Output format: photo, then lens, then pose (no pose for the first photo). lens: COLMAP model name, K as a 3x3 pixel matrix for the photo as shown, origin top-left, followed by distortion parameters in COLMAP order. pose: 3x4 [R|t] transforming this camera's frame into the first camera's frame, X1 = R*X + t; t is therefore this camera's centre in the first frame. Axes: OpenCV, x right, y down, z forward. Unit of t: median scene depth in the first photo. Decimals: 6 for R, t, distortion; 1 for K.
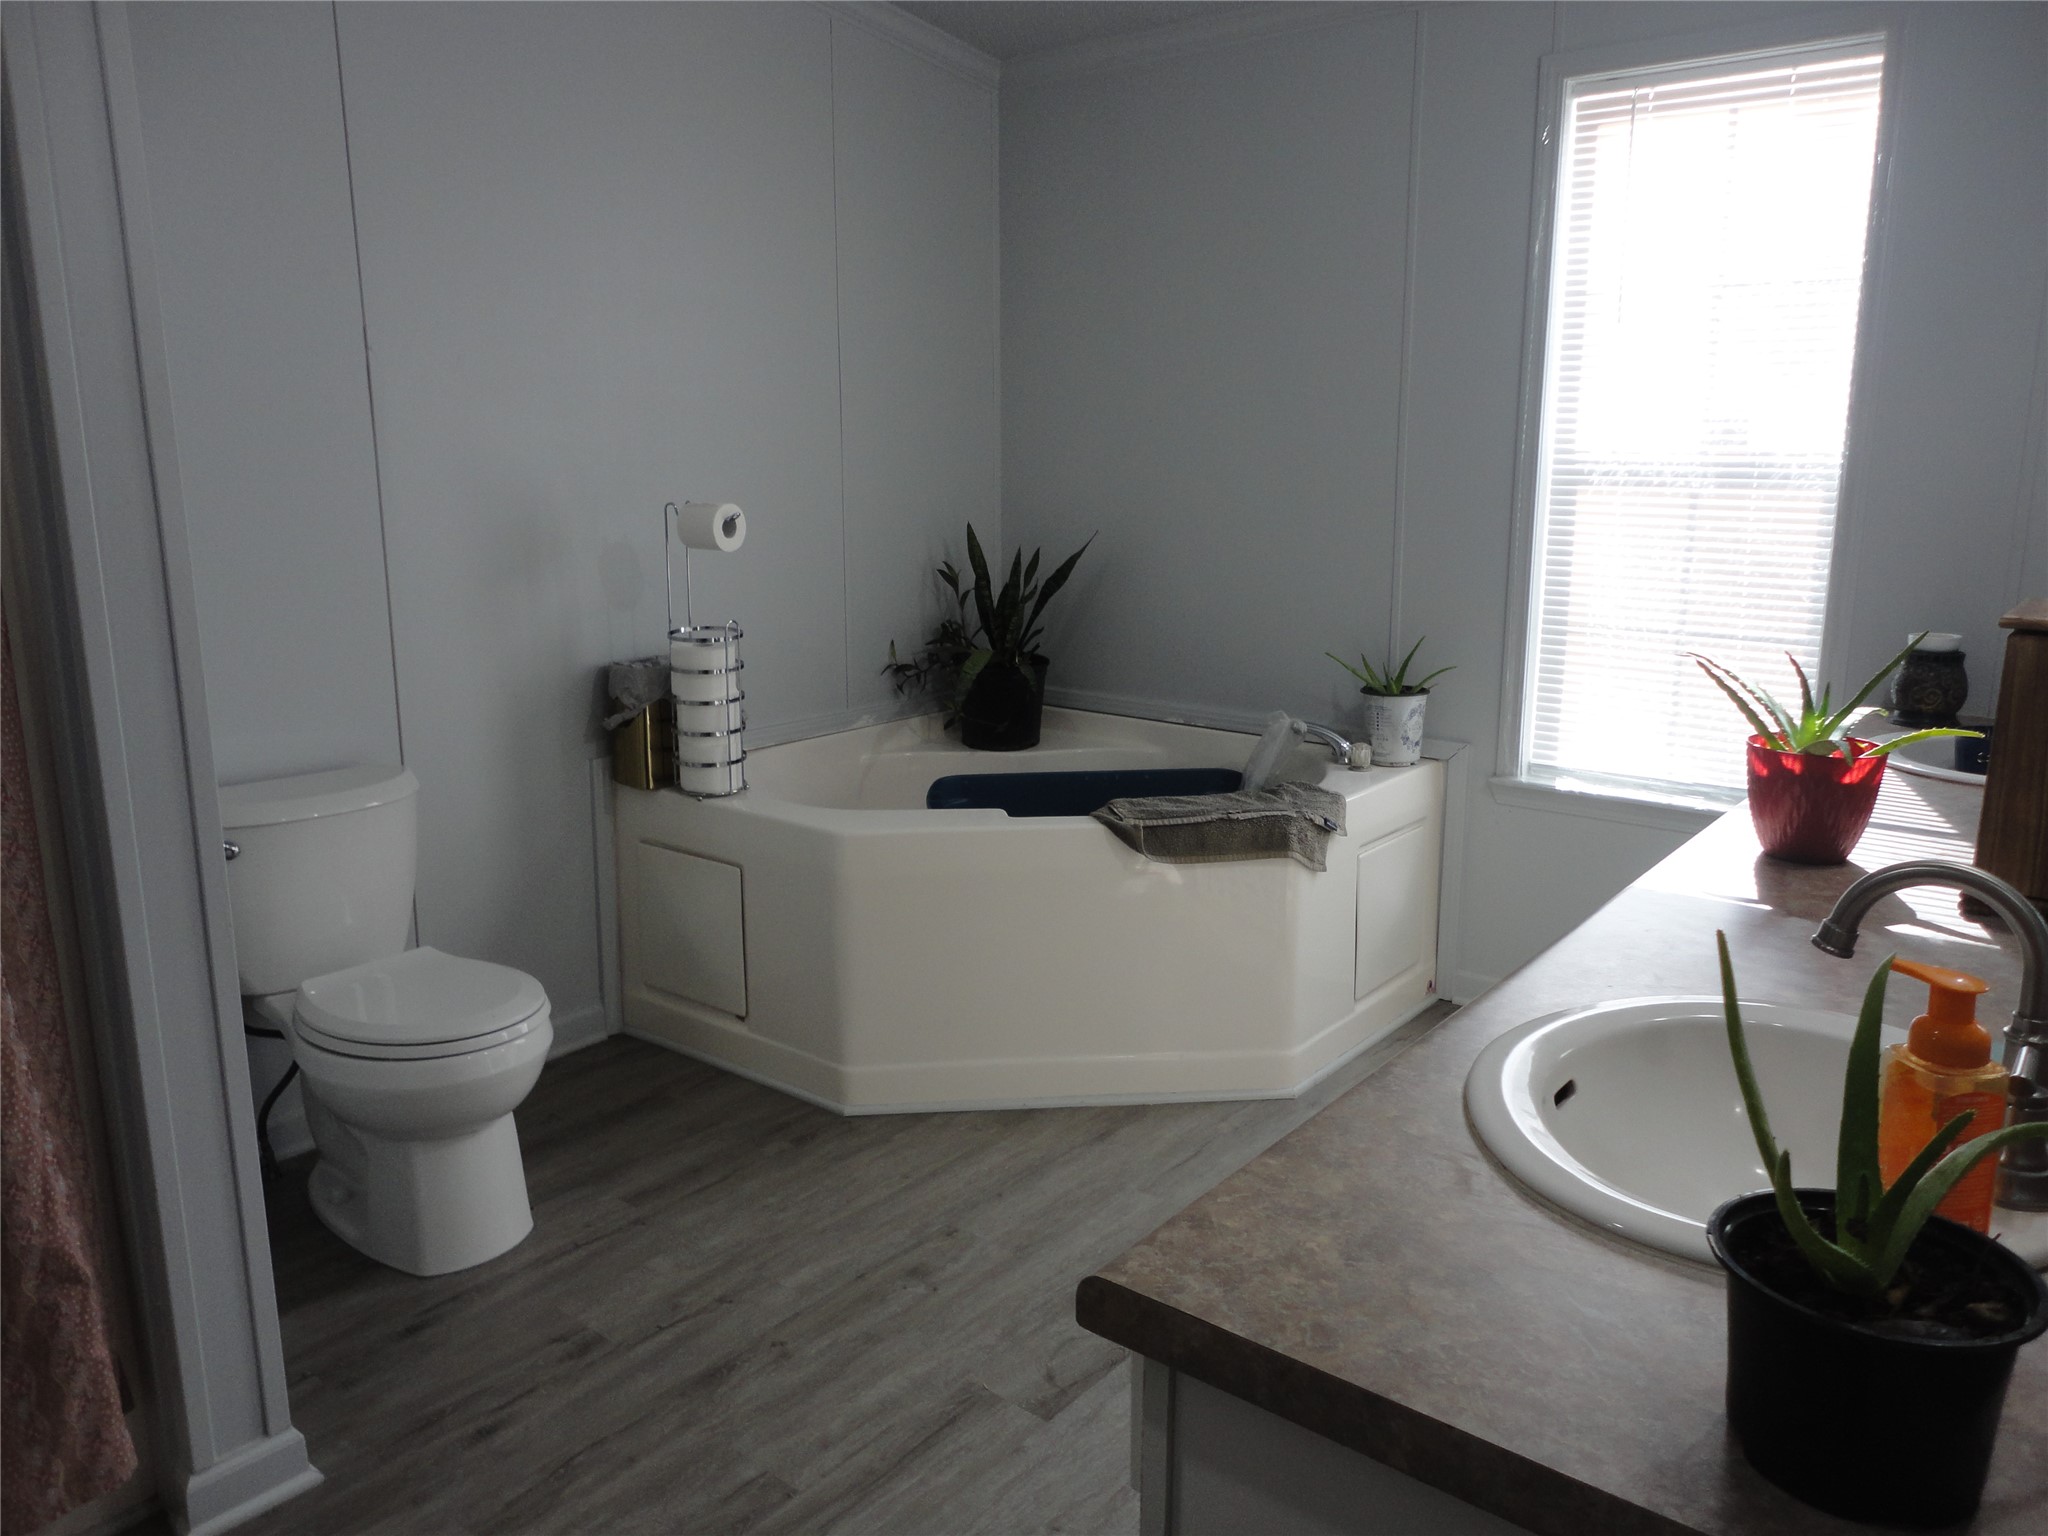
lens RADIAL K [[1472.4, 0, 1018.9], [0, 1472.4, 767.9], [0, 0, 1]] dist [0.025372, -0.053001]
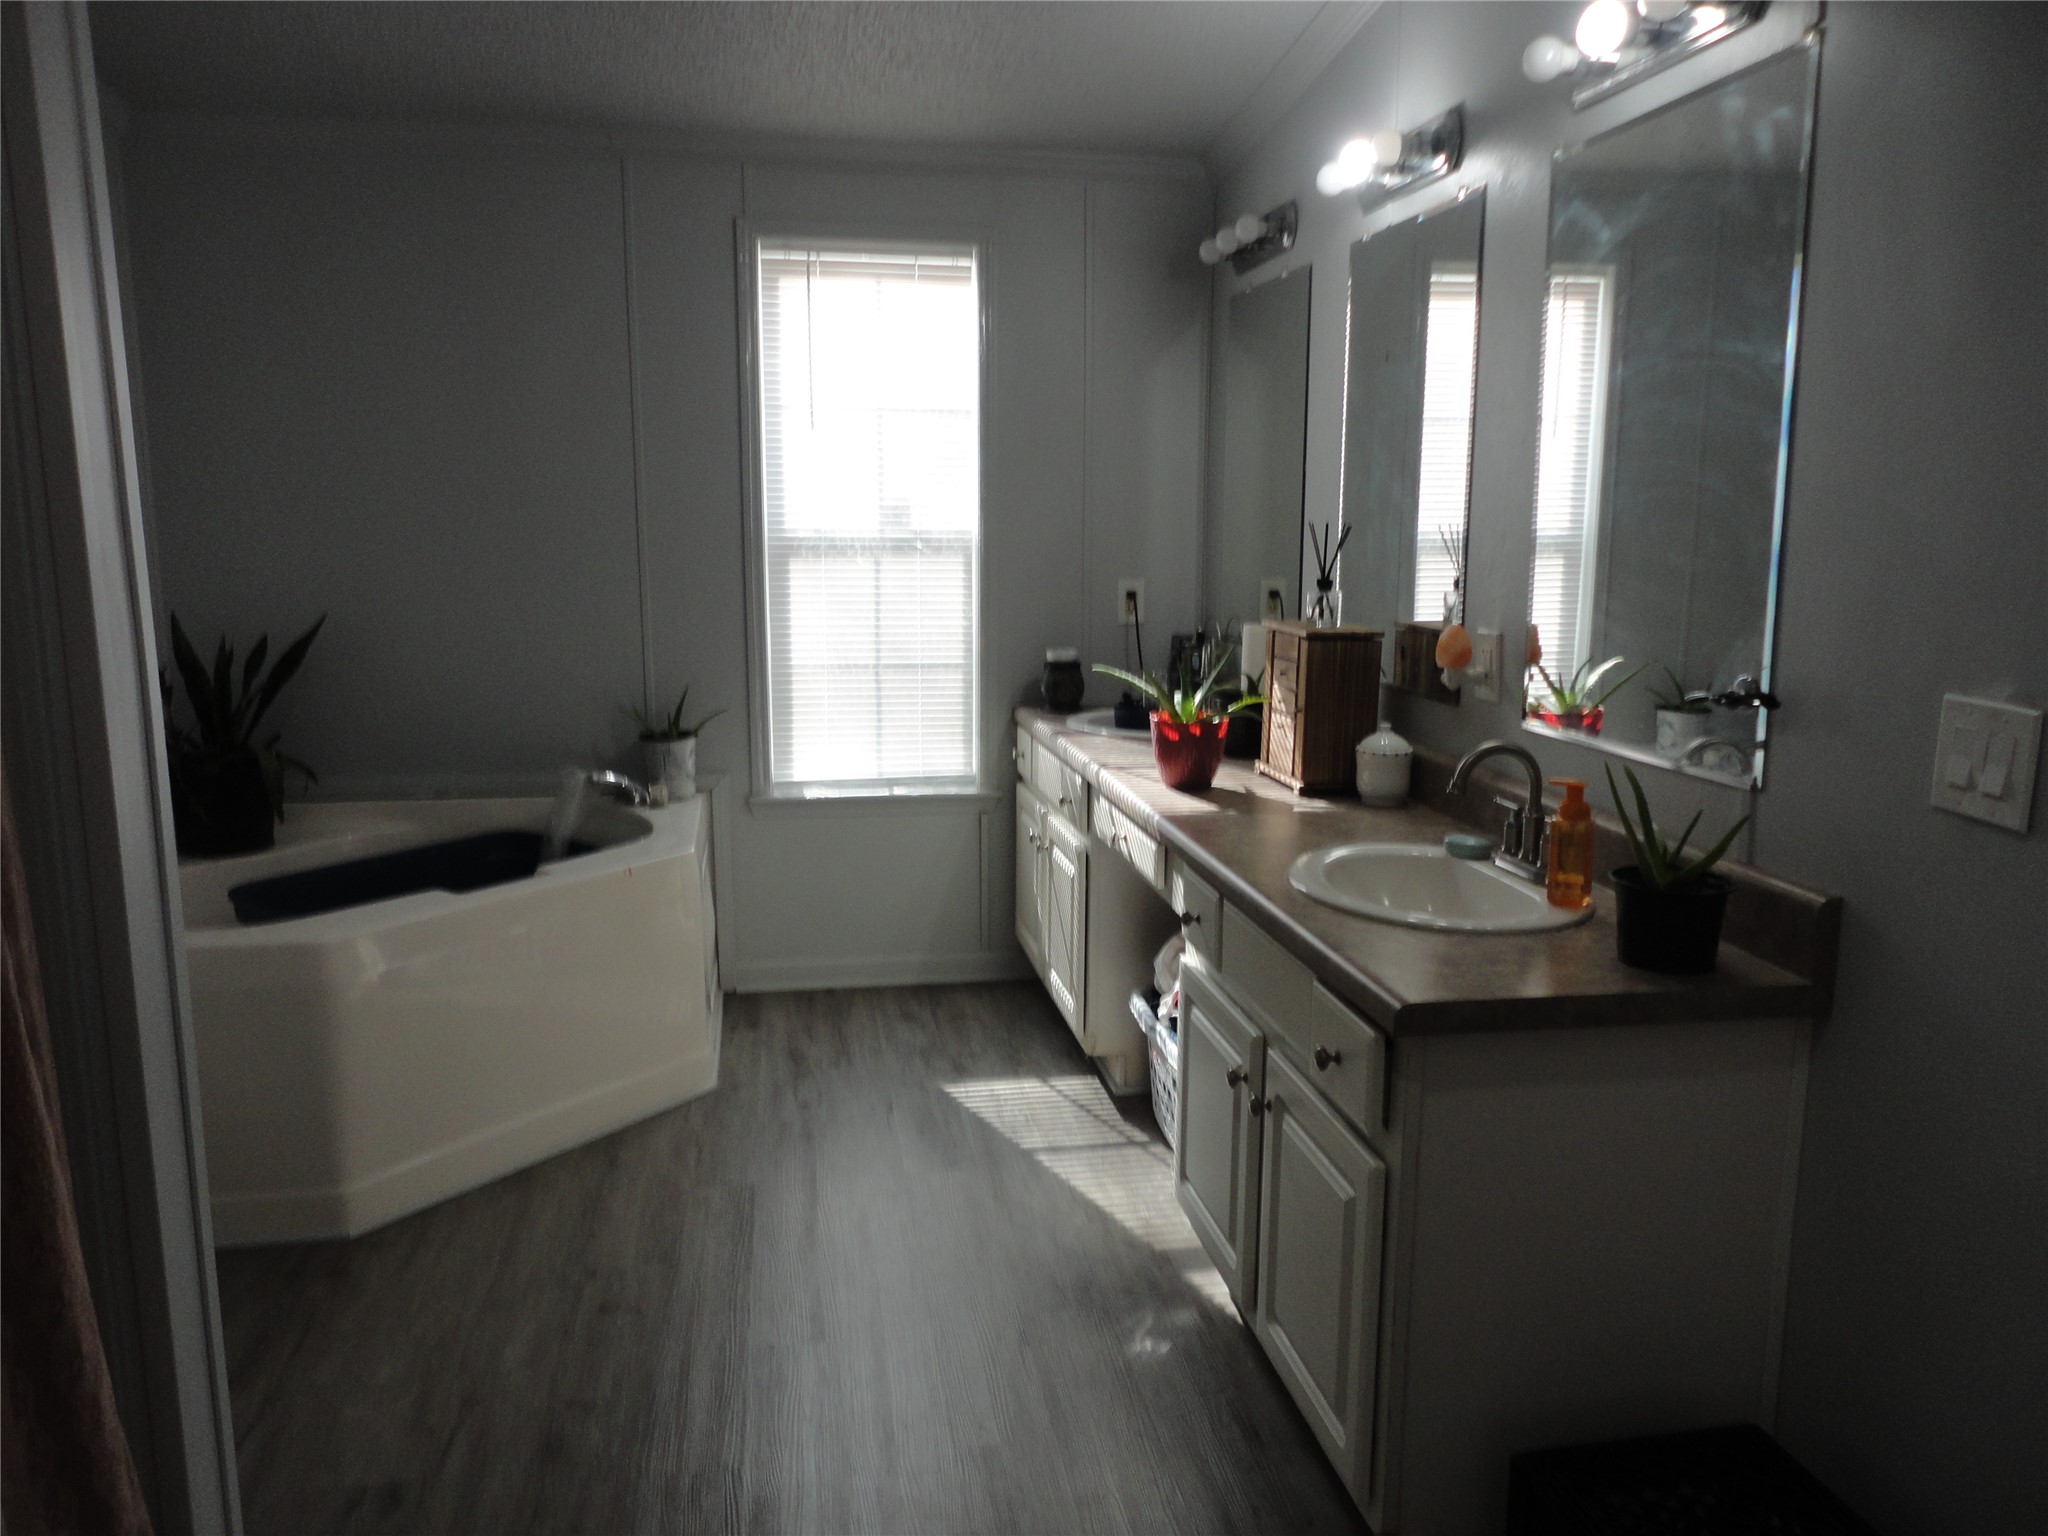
lens RADIAL K [[1472.4, 0, 1018.9], [0, 1472.4, 767.9], [0, 0, 1]] dist [0.025372, -0.053001]
pose [[0.673287, -0.132554, 0.727402, -0.455145], [0.157881, 0.986883, 0.033703, -0.026260], [-0.722328, 0.092151, 0.685383, 0.010507]]
